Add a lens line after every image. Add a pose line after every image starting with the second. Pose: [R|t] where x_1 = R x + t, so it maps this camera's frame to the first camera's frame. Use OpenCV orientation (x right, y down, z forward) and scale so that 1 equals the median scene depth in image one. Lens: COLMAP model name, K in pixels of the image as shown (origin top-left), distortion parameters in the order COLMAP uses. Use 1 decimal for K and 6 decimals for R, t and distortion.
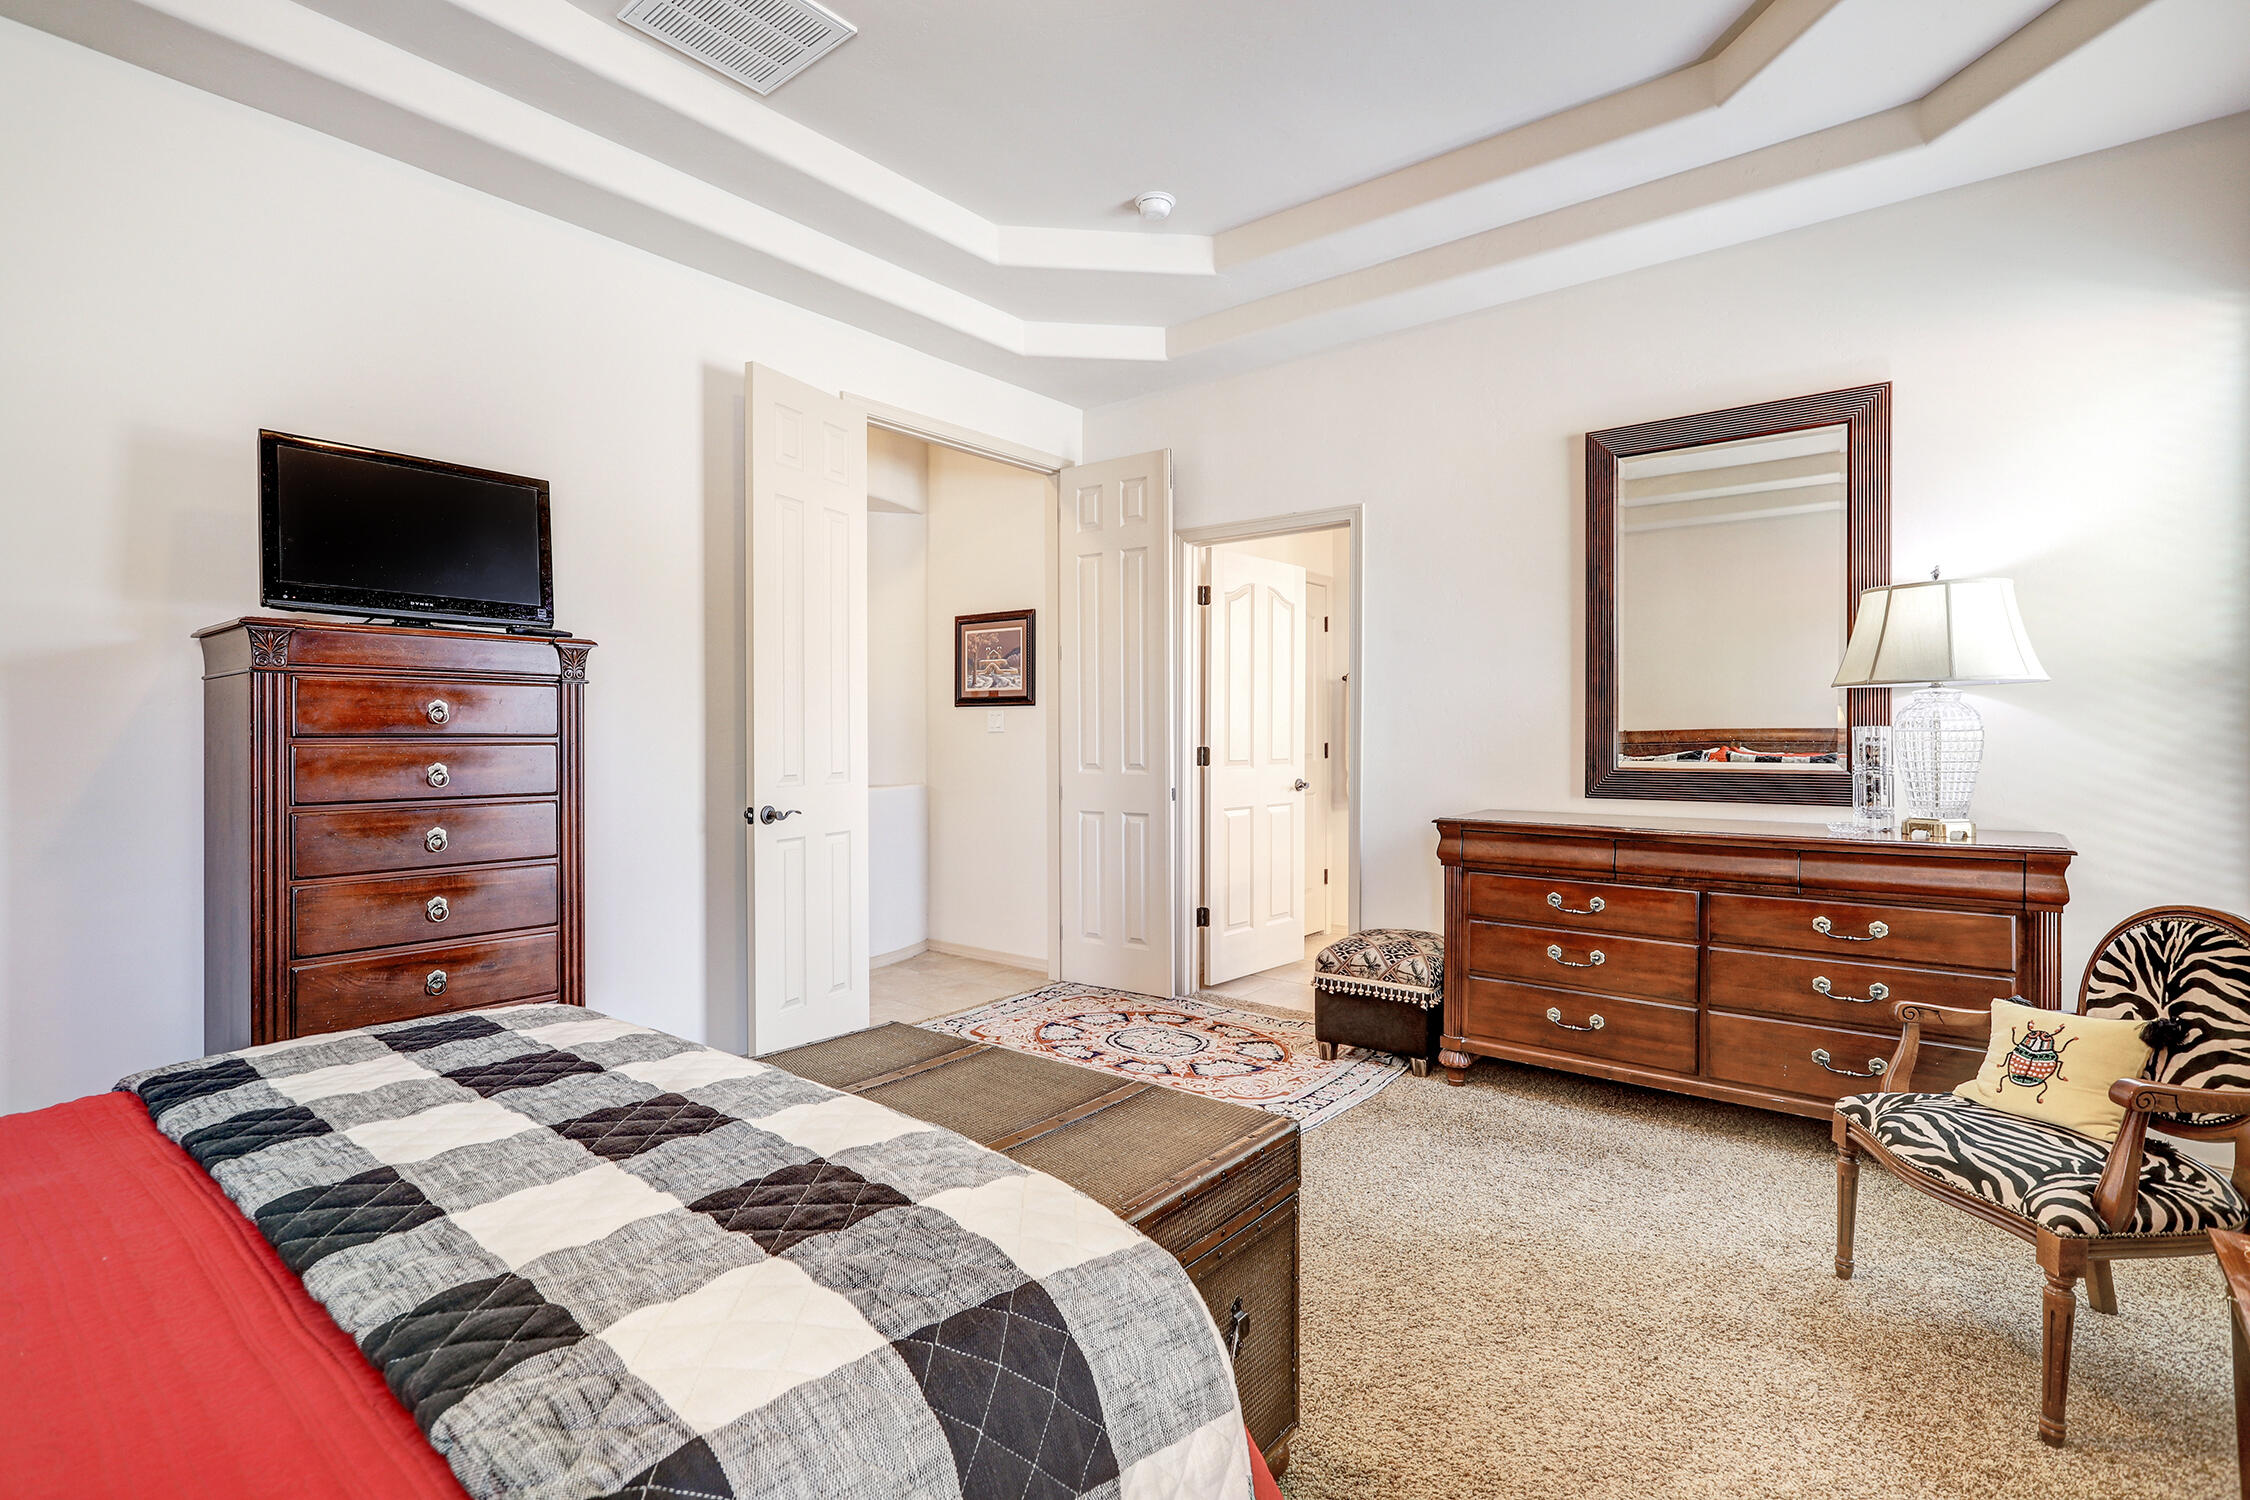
lens RADIAL K [[1086.7, 0, 1133.6], [0, 1086.7, 746.3], [0, 0, 1]] dist [-0.001191, 0.001912]
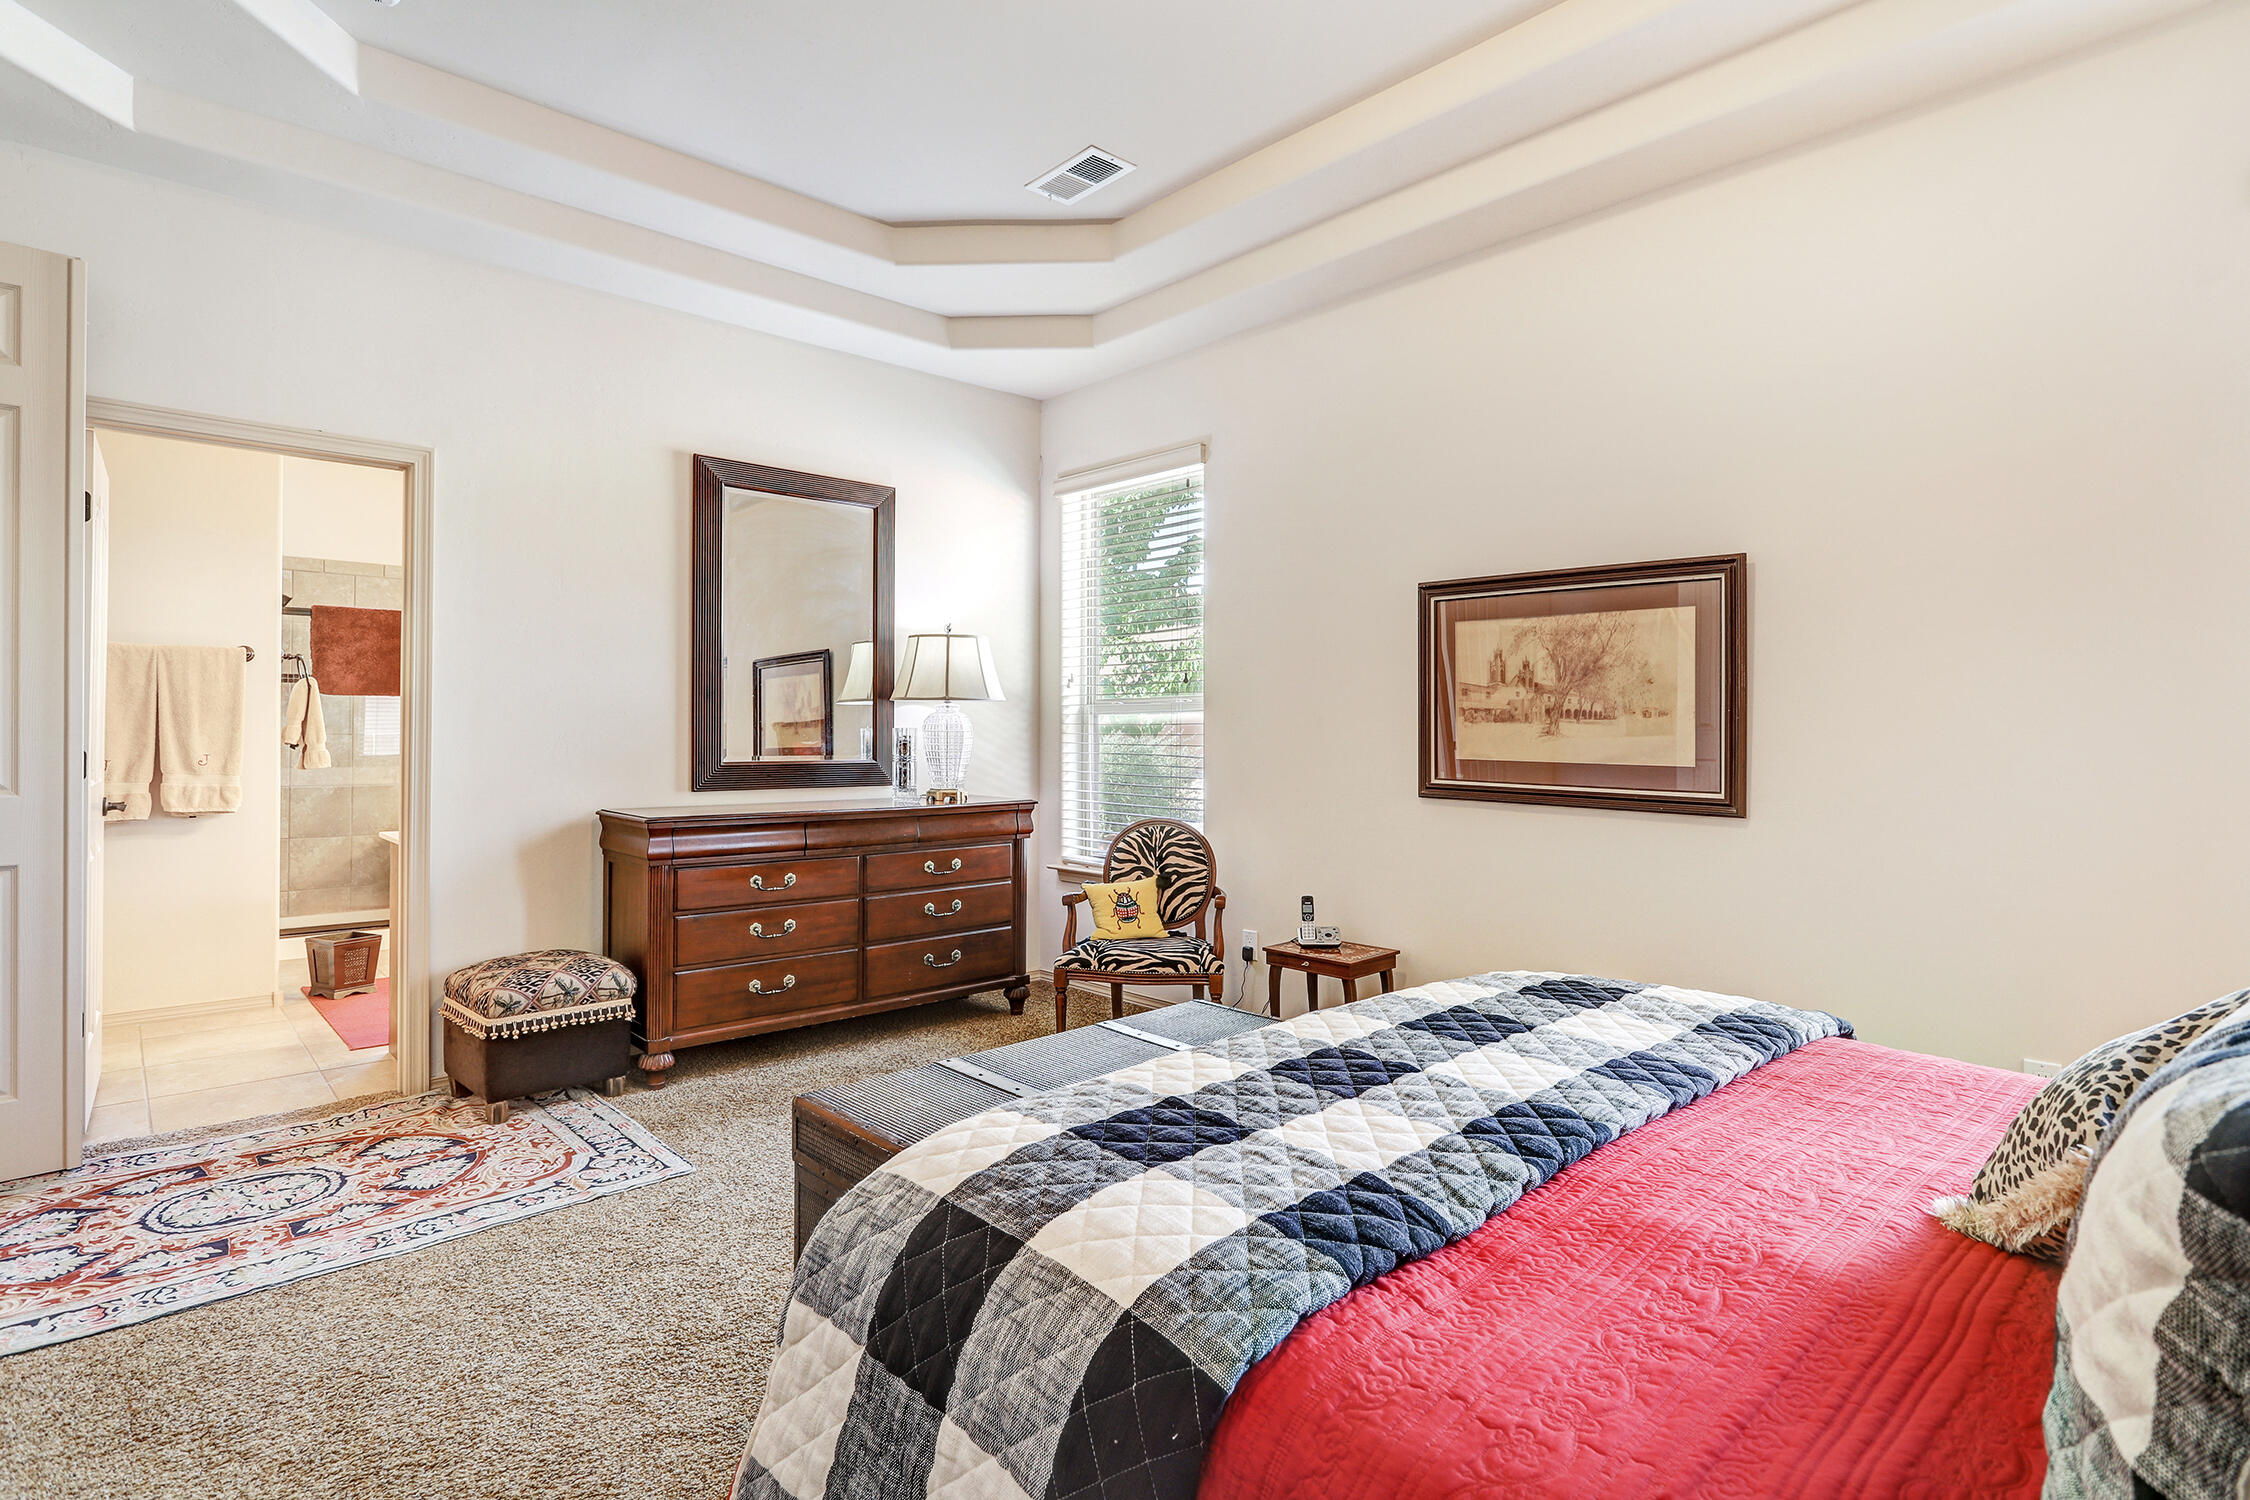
lens RADIAL K [[1129.9, 0, 1135.1], [0, 1129.9, 736.3], [0, 0, 1]] dist [-0.007383, 0.001303]
pose [[0.142567, -0.001951, 0.989783, -0.696630], [0.007081, 0.999974, 0.000951, -0.005733], [-0.989760, 0.006873, 0.142577, 0.450073]]
